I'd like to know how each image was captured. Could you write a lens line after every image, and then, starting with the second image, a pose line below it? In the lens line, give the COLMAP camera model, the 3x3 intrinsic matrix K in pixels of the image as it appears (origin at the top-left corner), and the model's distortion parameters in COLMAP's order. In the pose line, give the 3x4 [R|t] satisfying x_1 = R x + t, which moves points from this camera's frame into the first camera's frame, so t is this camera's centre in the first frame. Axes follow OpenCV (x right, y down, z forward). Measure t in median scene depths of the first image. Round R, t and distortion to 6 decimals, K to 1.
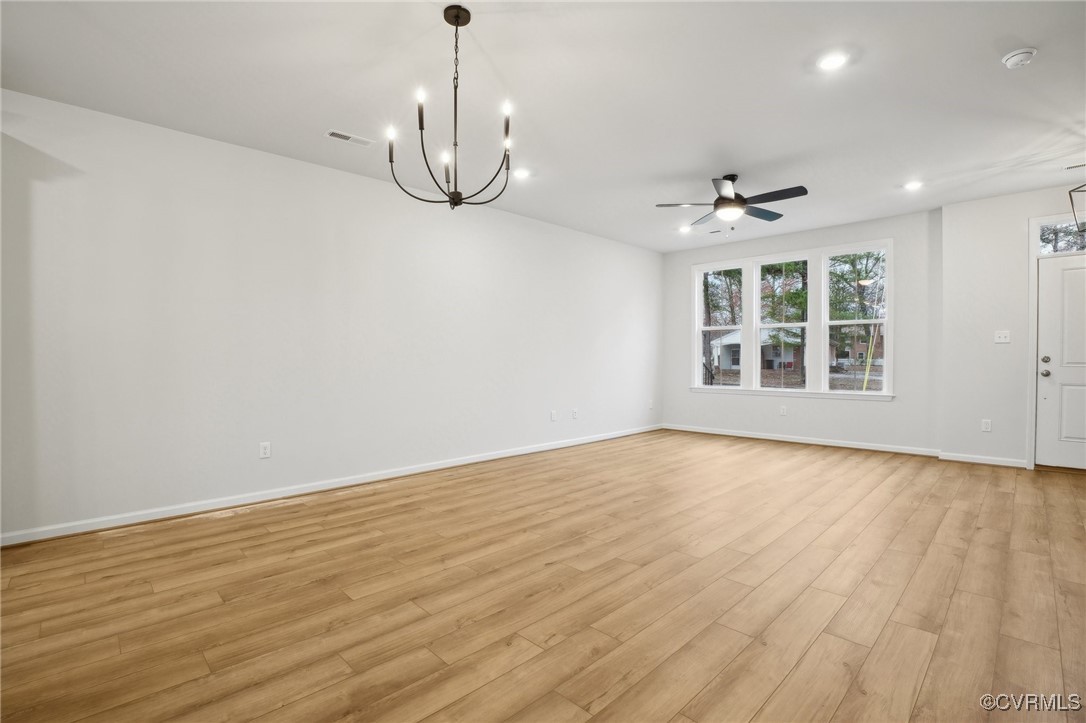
lens RADIAL K [[493.3, 0, 543.0], [0, 493.3, 361.5], [0, 0, 1]] dist [-0.041405, 0.000147]
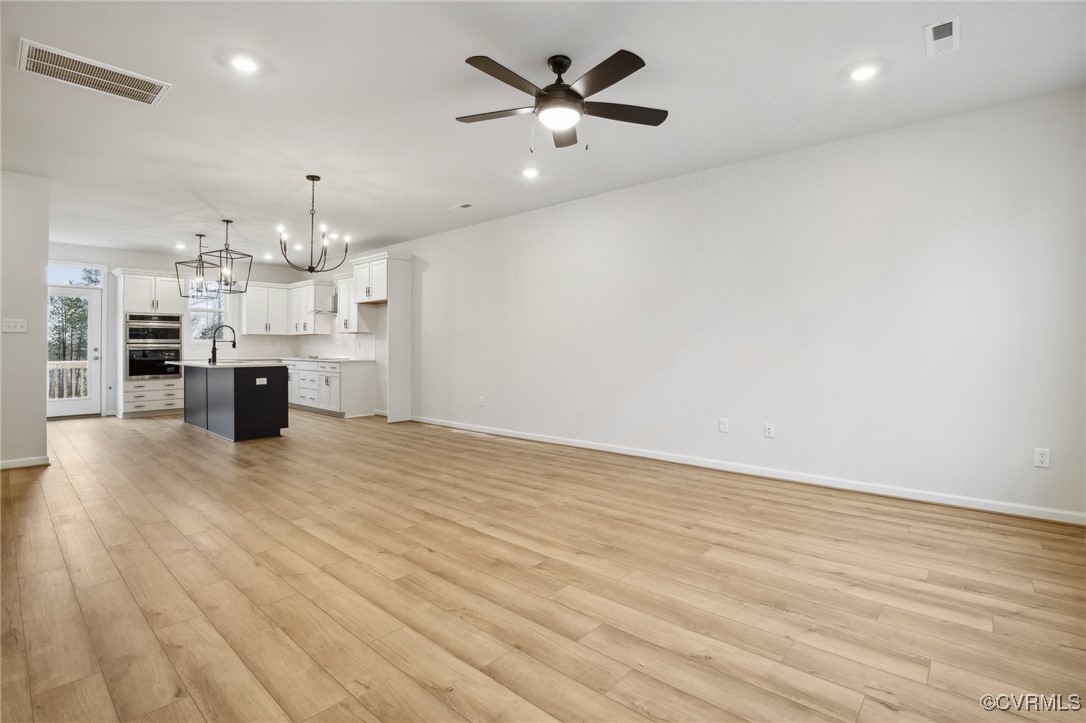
lens RADIAL K [[510.6, 0, 548.4], [0, 510.6, 343.0], [0, 0, 1]] dist [-0.061864, 0.005666]
pose [[0.080351, -0.008863, -0.996727, 1.275001], [-0.006279, 0.999936, -0.009398, -0.001217], [0.996747, 0.007014, 0.080290, 1.180216]]
